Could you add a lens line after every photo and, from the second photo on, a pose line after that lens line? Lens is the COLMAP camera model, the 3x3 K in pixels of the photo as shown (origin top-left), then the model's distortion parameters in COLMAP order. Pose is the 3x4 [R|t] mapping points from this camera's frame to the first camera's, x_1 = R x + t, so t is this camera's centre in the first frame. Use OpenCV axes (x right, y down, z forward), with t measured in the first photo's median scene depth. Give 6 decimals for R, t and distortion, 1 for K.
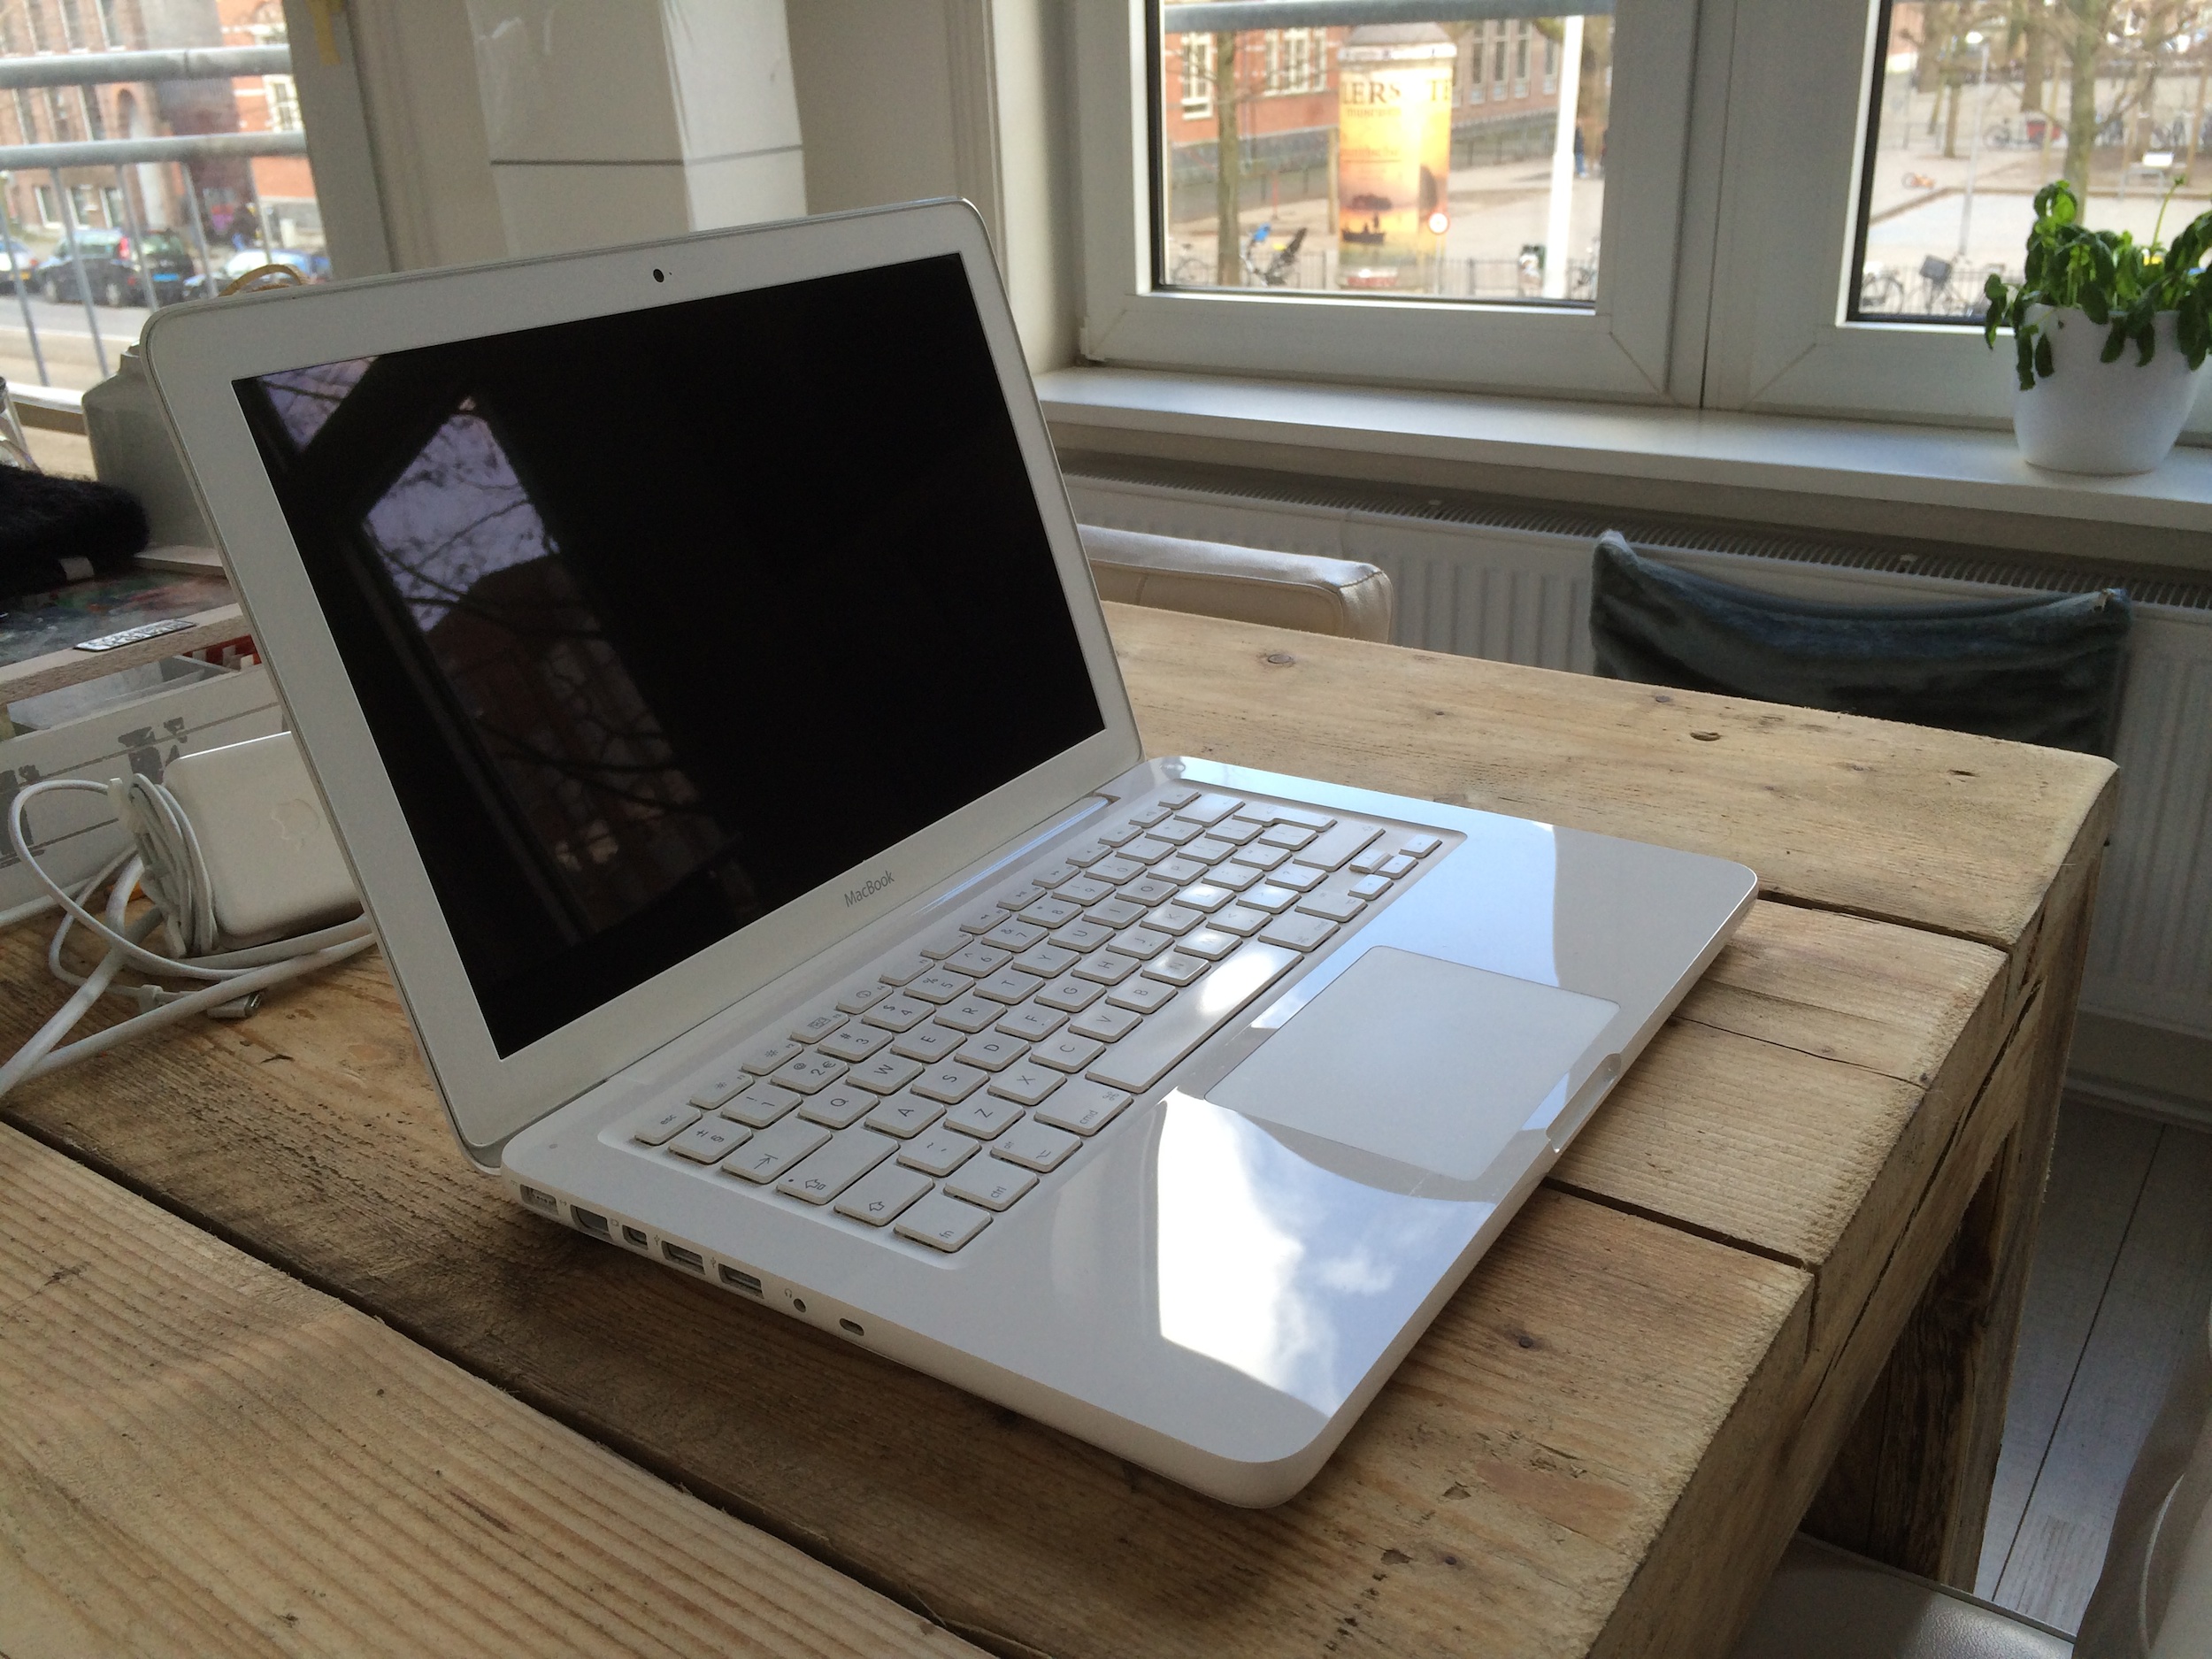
lens RADIAL K [[1866.3, 0, 1106.0], [0, 1866.3, 829.5], [0, 0, 1]] dist [0.090870, -0.140887]
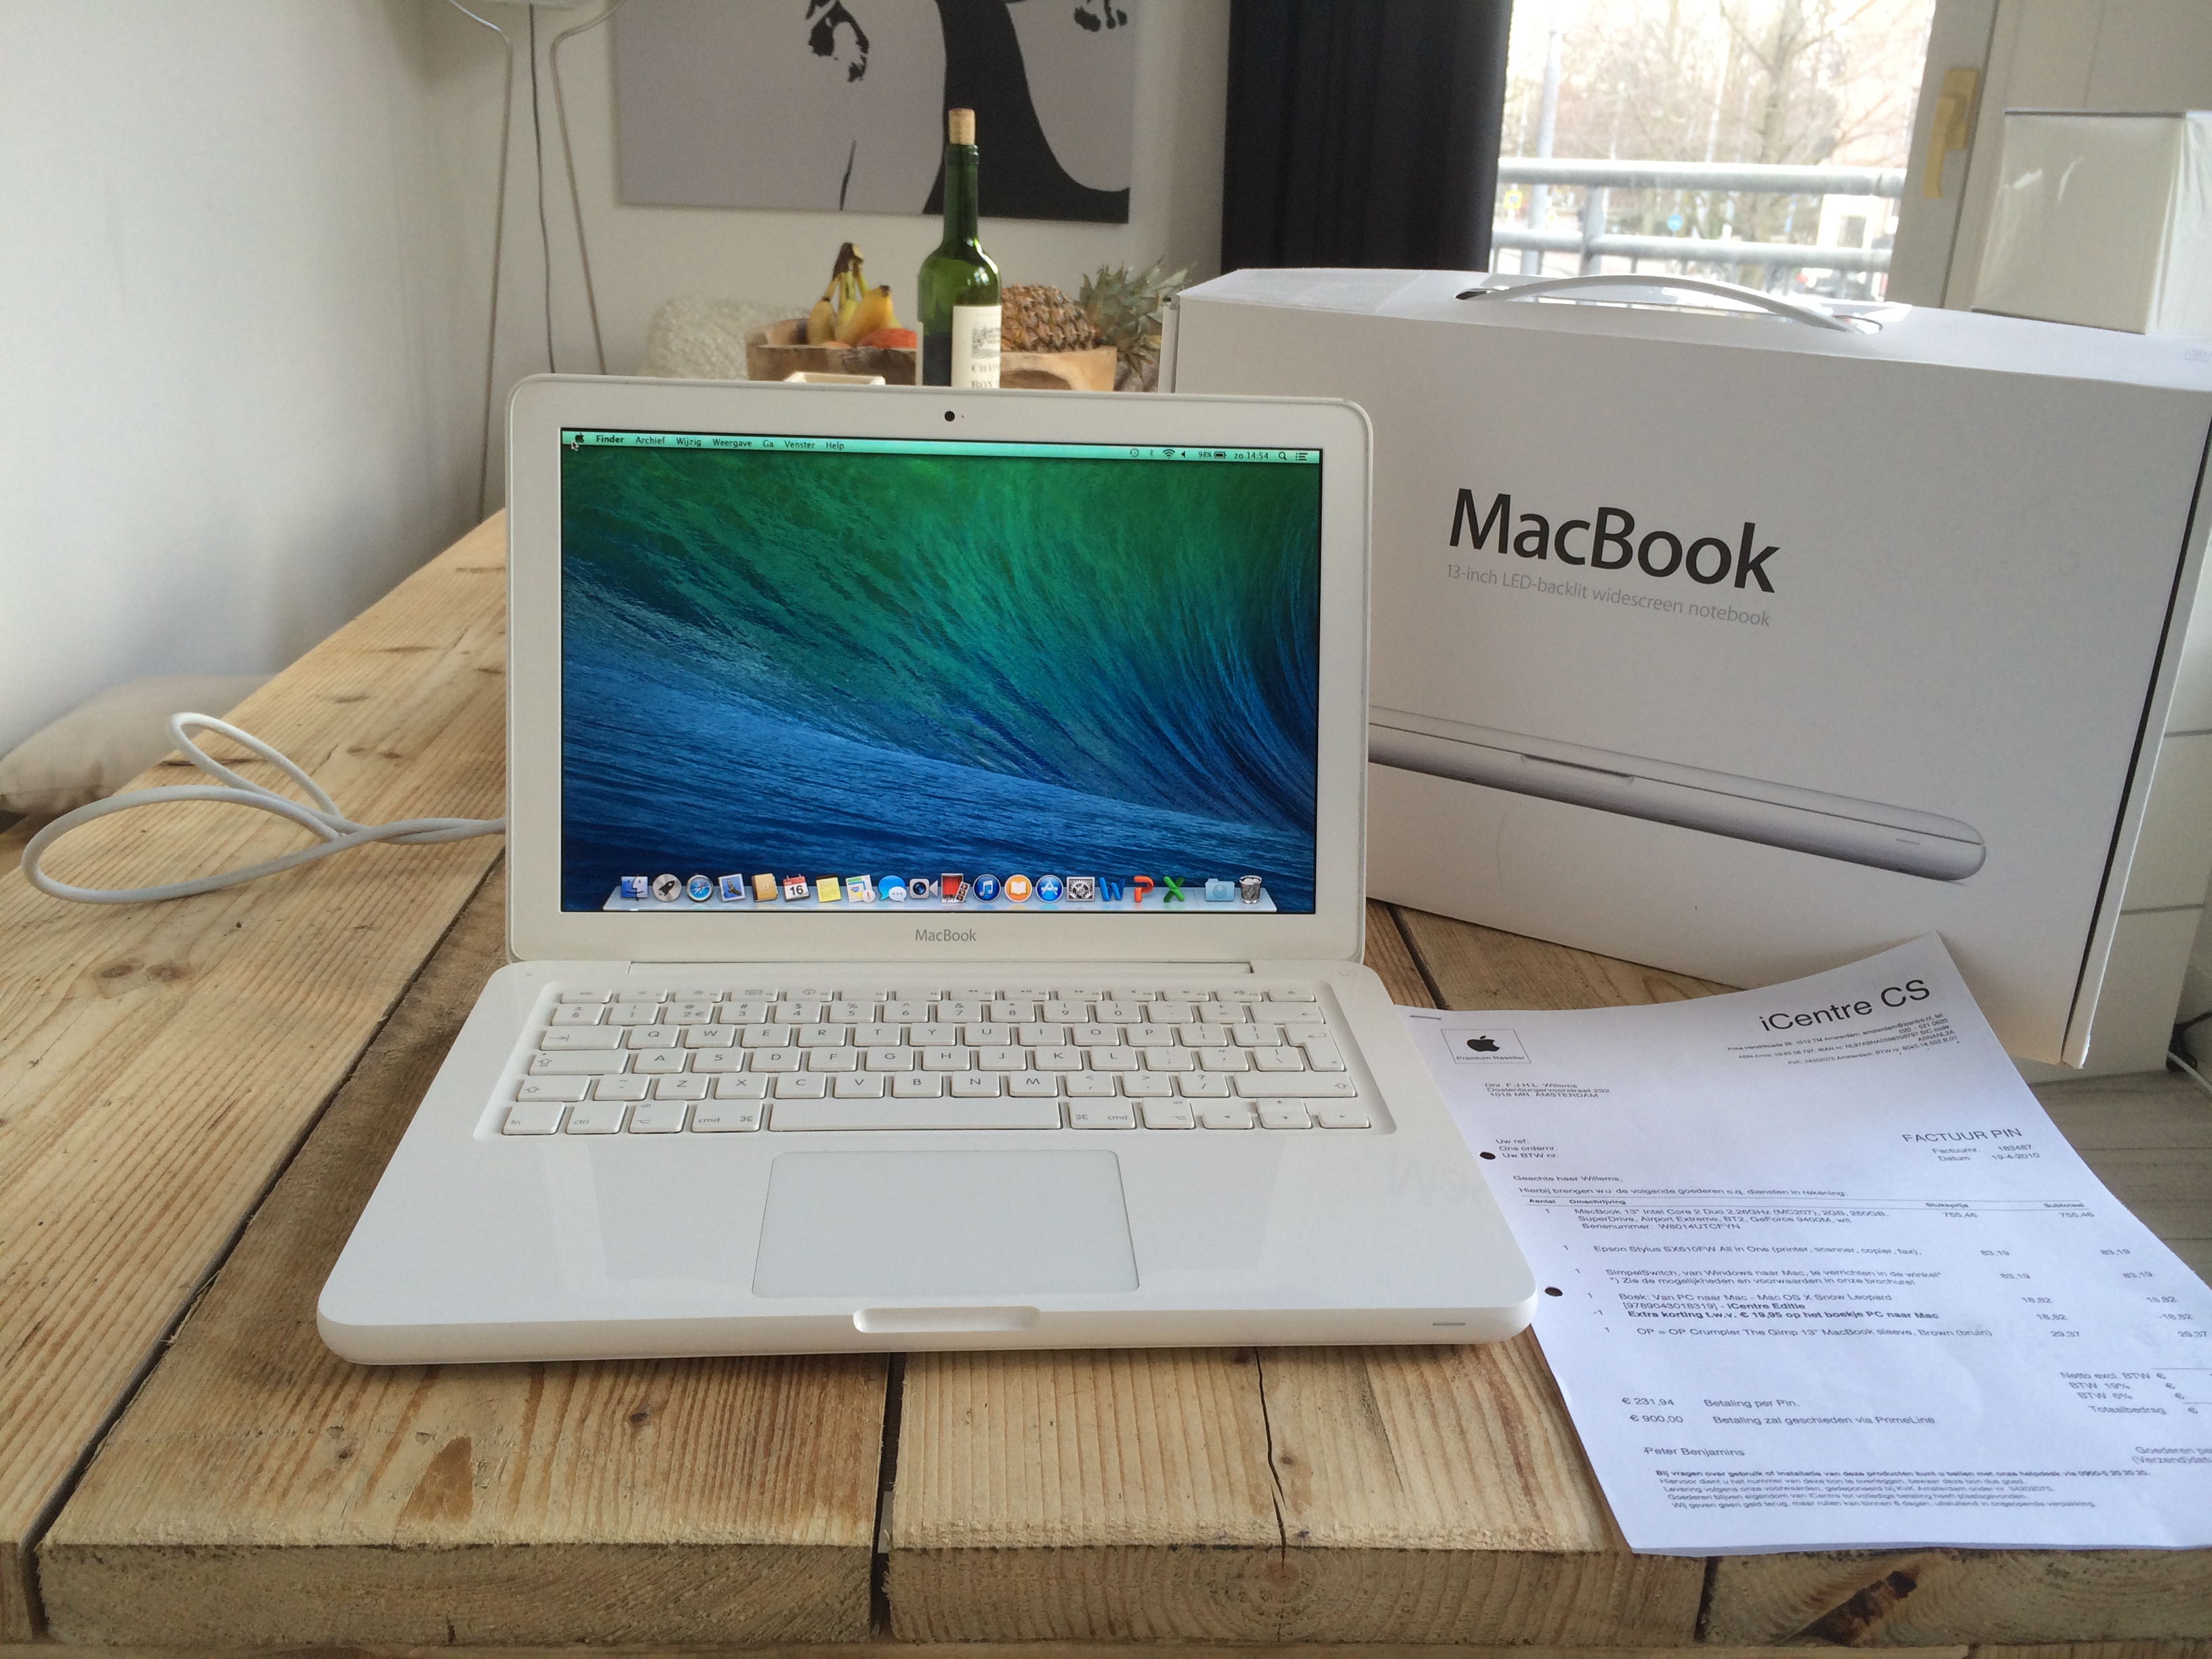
lens RADIAL K [[1866.3, 0, 1106.0], [0, 1866.3, 829.5], [0, 0, 1]] dist [0.090870, -0.140887]
pose [[0.612932, 0.331006, -0.717460, 0.798445], [-0.364904, 0.923973, 0.114542, -0.211920], [0.700828, 0.191598, 0.687118, 0.250296]]
